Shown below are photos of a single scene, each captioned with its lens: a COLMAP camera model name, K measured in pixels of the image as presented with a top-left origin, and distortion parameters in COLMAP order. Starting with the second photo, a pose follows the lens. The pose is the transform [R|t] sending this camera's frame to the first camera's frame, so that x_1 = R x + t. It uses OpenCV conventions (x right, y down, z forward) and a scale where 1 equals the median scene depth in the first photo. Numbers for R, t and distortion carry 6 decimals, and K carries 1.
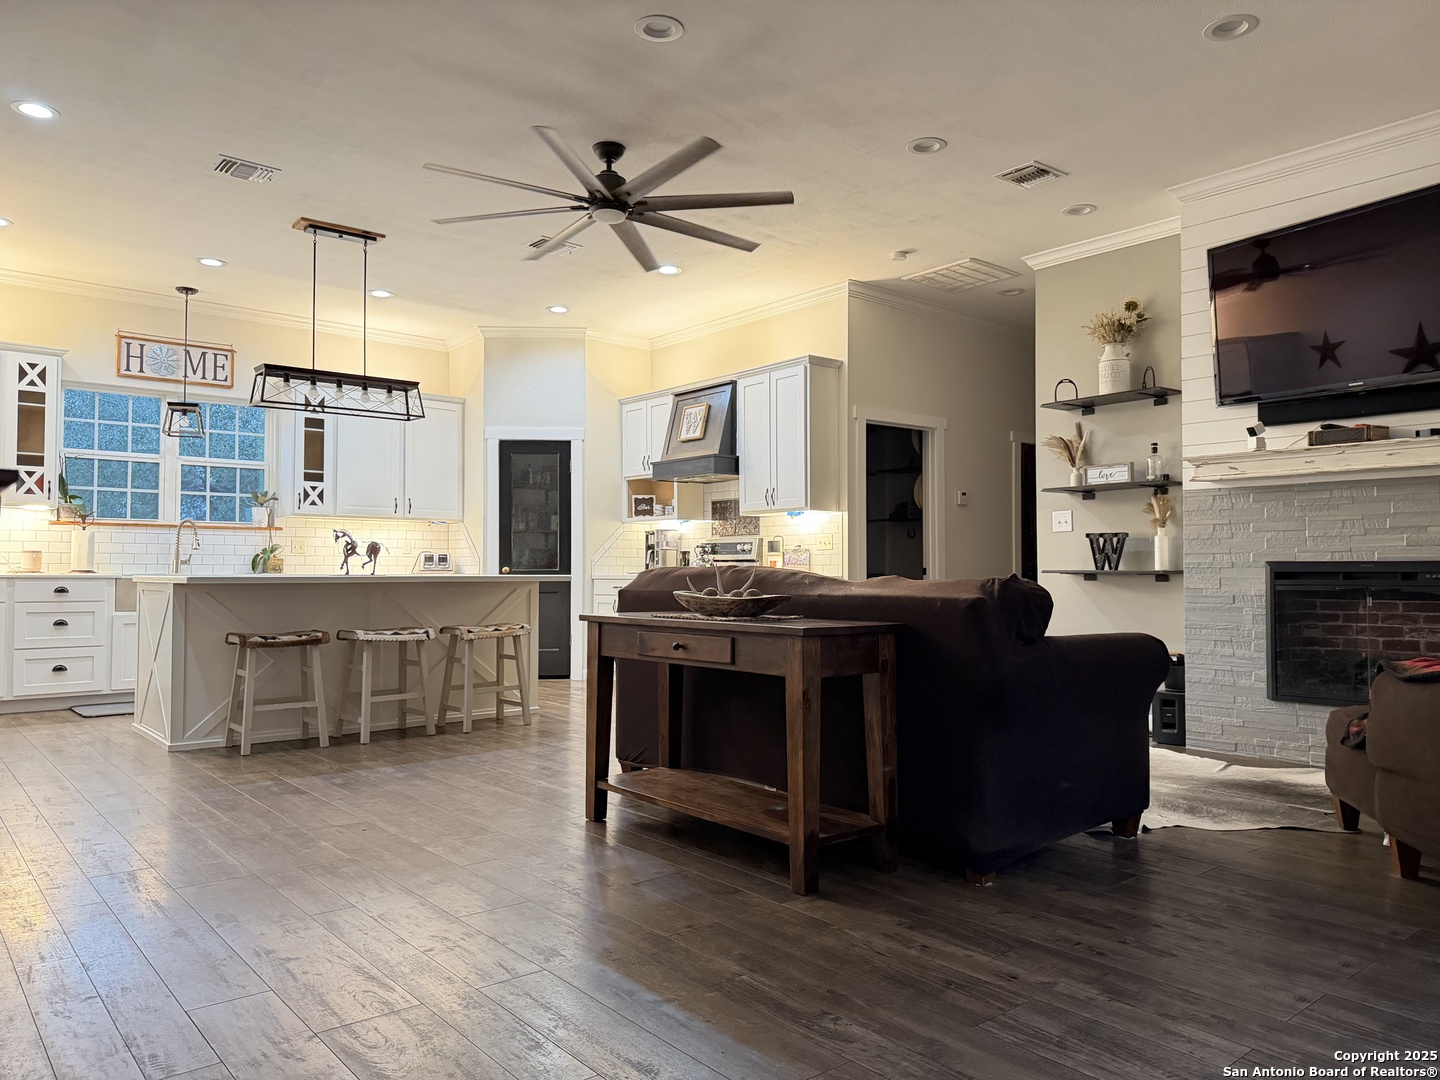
lens RADIAL K [[999.1, 0, 720.0], [0, 999.1, 540.0], [0, 0, 1]] dist [0.088918, -0.121037]
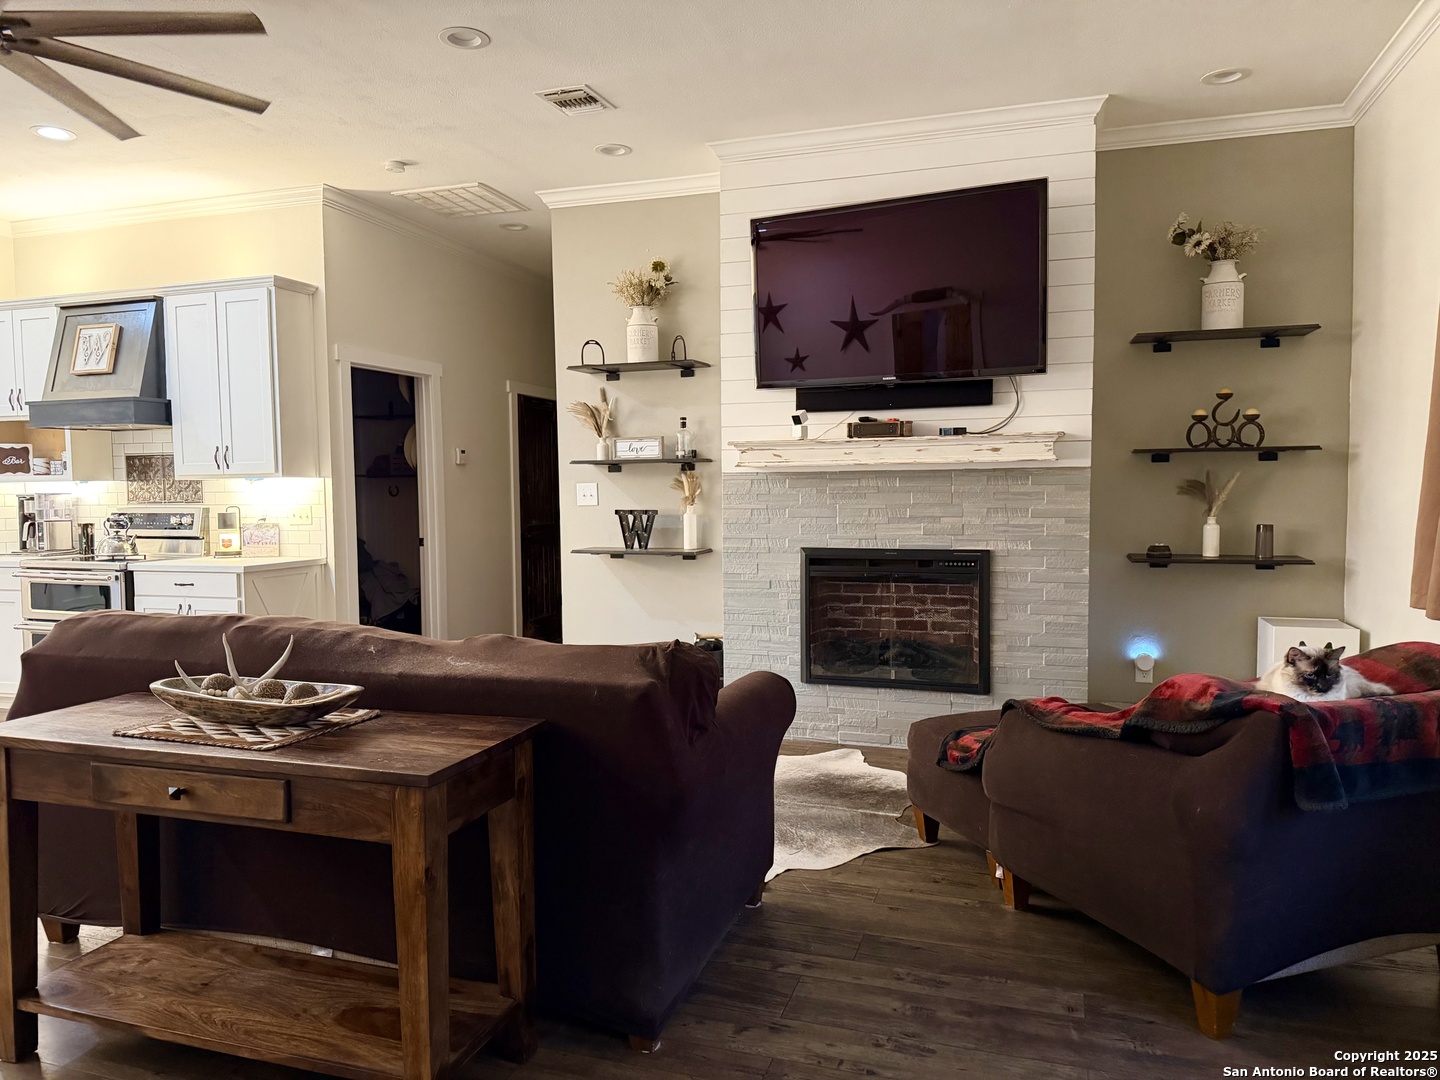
lens RADIAL K [[999.1, 0, 720.0], [0, 999.1, 540.0], [0, 0, 1]] dist [0.088918, -0.121037]
pose [[0.849890, -0.037417, 0.525630, -0.042036], [-0.005824, 0.996748, 0.080371, -0.052560], [-0.526928, -0.071368, 0.846908, 0.160018]]
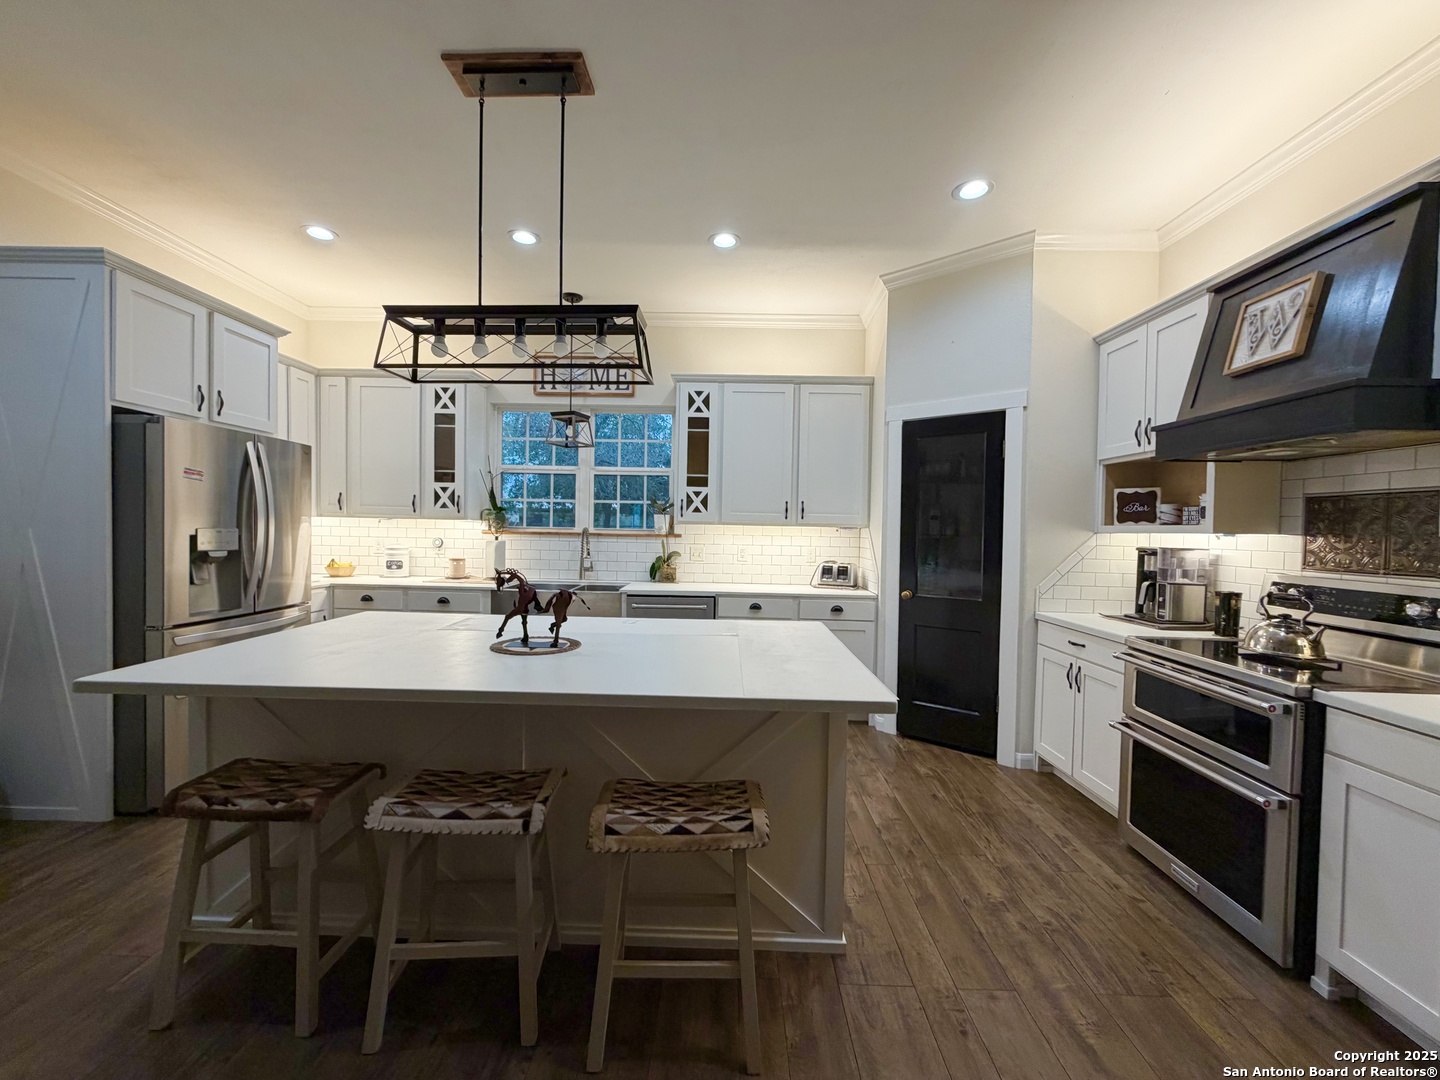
lens RADIAL K [[578.5, 0, 718.4], [0, 578.5, 543.3], [0, 0, 1]] dist [0.001592, 0.000064]
pose [[0.755216, 0.029838, -0.654797, -0.051694], [0.002510, 0.998824, 0.048410, -0.040539], [0.655472, -0.038204, 0.754253, 0.790781]]
